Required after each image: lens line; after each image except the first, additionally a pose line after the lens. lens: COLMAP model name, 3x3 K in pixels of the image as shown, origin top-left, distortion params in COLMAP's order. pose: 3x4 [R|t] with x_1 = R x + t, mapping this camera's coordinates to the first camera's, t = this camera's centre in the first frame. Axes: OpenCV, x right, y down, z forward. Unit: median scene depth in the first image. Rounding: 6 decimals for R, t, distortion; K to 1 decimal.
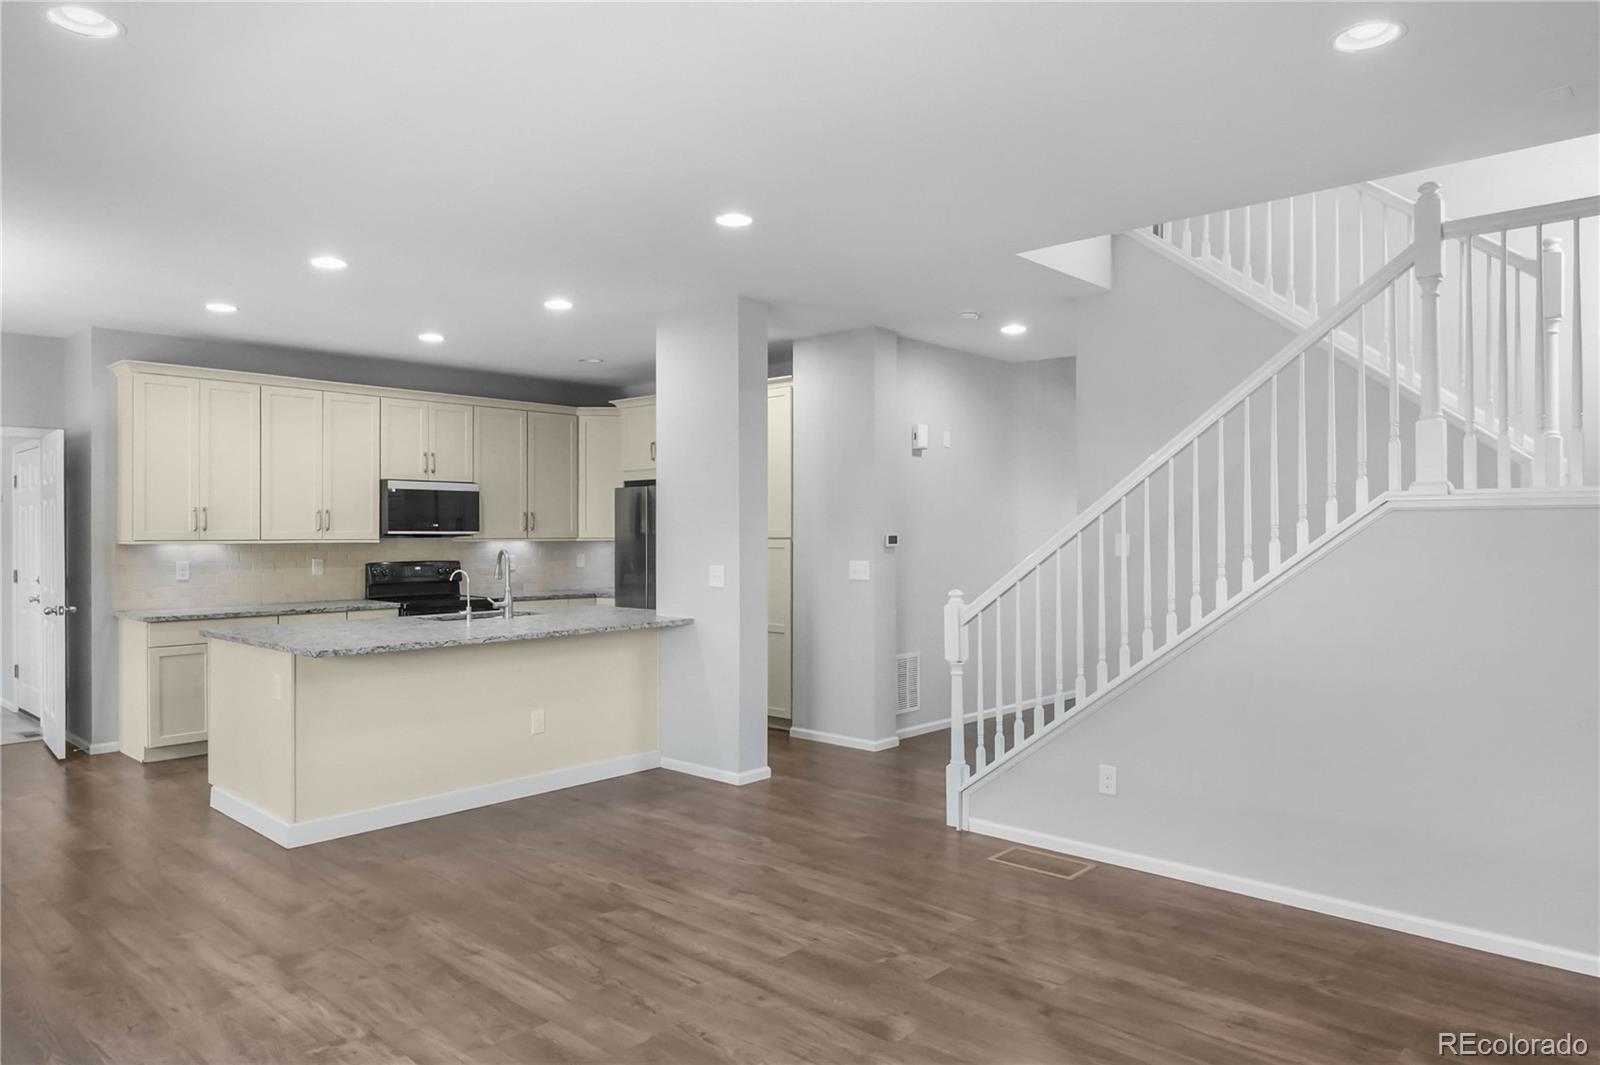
lens RADIAL K [[1062.5, 0, 801.6], [0, 1062.5, 525.4], [0, 0, 1]] dist [-0.004881, -0.002667]
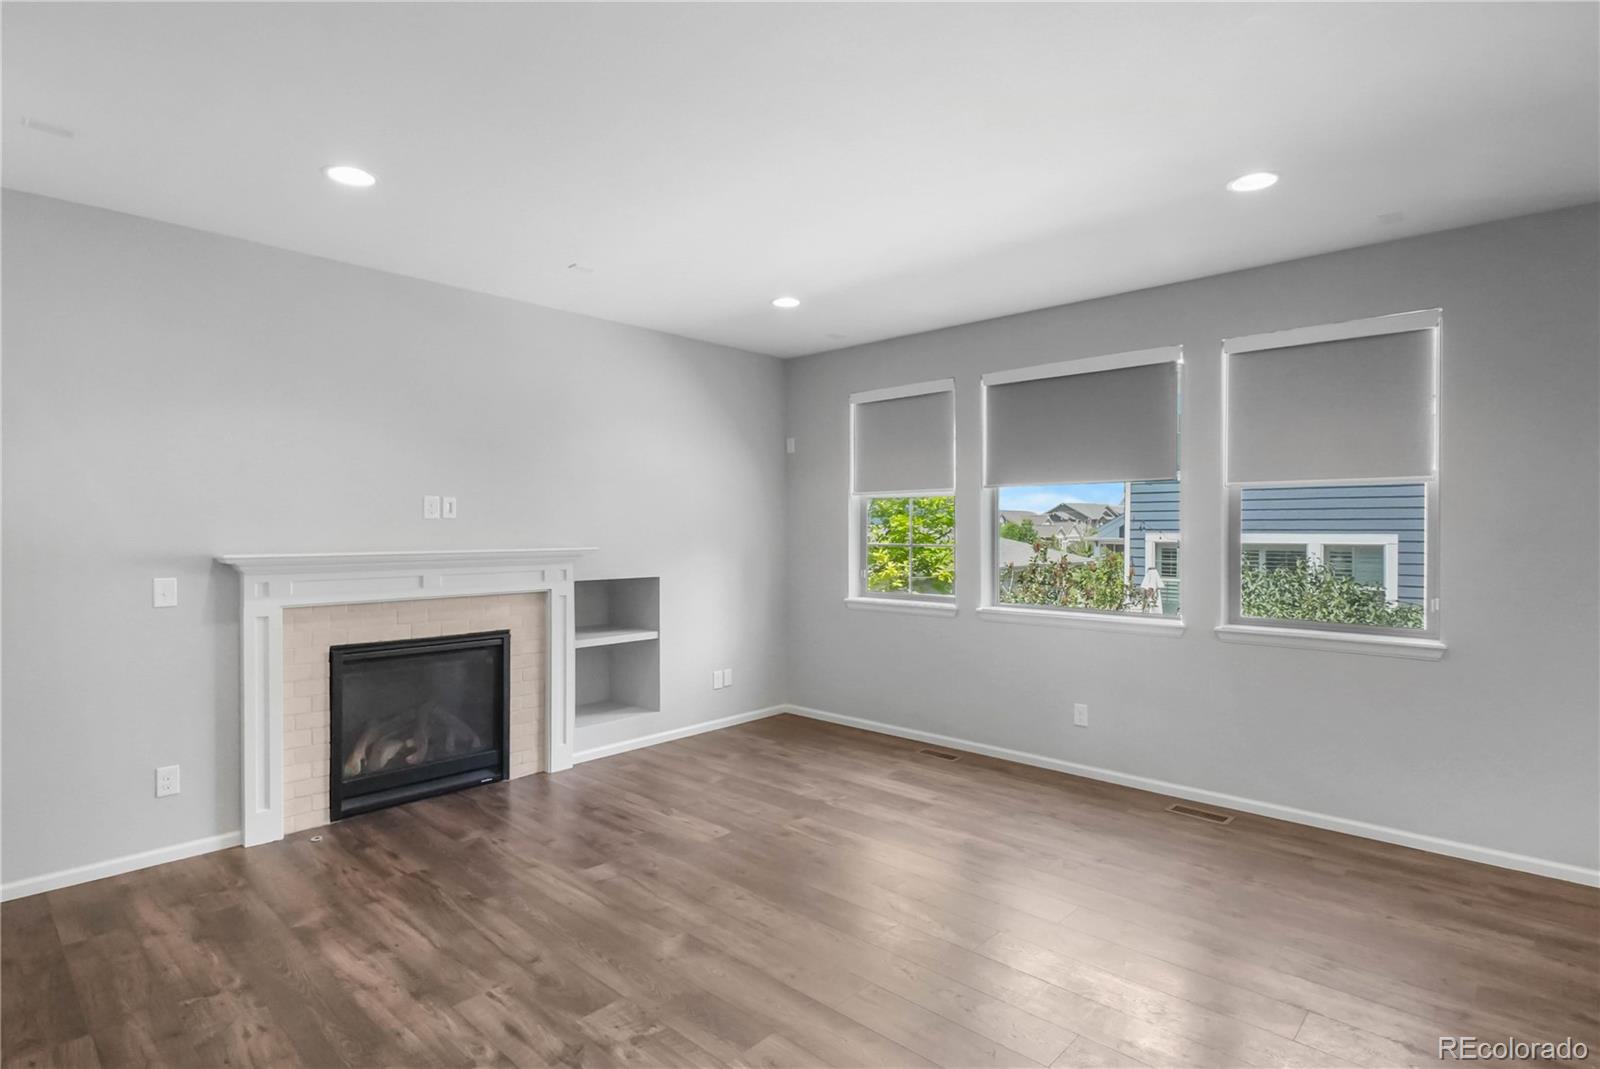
lens RADIAL K [[794.6, 0, 803.5], [0, 794.6, 531.0], [0, 0, 1]] dist [-0.014070, -0.000740]
pose [[-0.999998, -0.001634, 0.001346, -0.041863], [-0.001628, 0.999987, 0.004809, 0.002827], [-0.001354, 0.004807, -0.999988, 1.480274]]
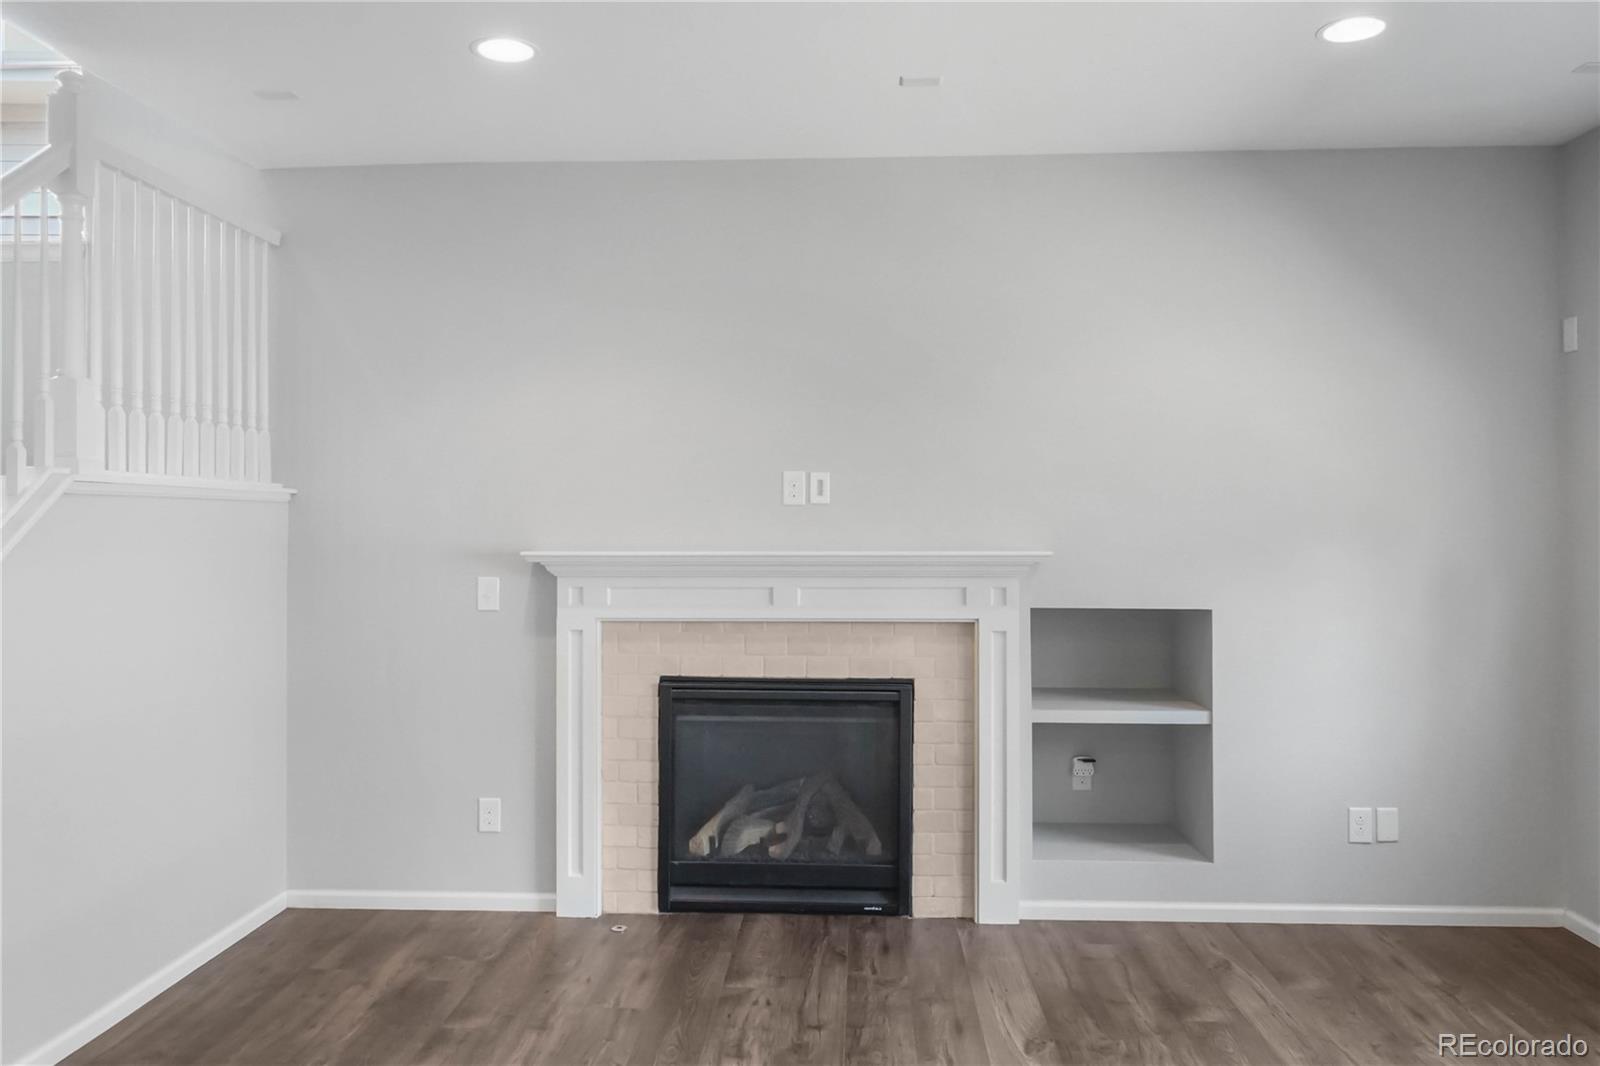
lens RADIAL K [[1213.3, 0, 804.3], [0, 1213.3, 520.7], [0, 0, 1]] dist [-0.005277, 0.001463]
pose [[-0.639336, 0.000792, 0.768927, -0.409461], [-0.000038, 0.999999, -0.001061, 0.008269], [-0.768927, -0.000707, -0.639336, 1.115328]]
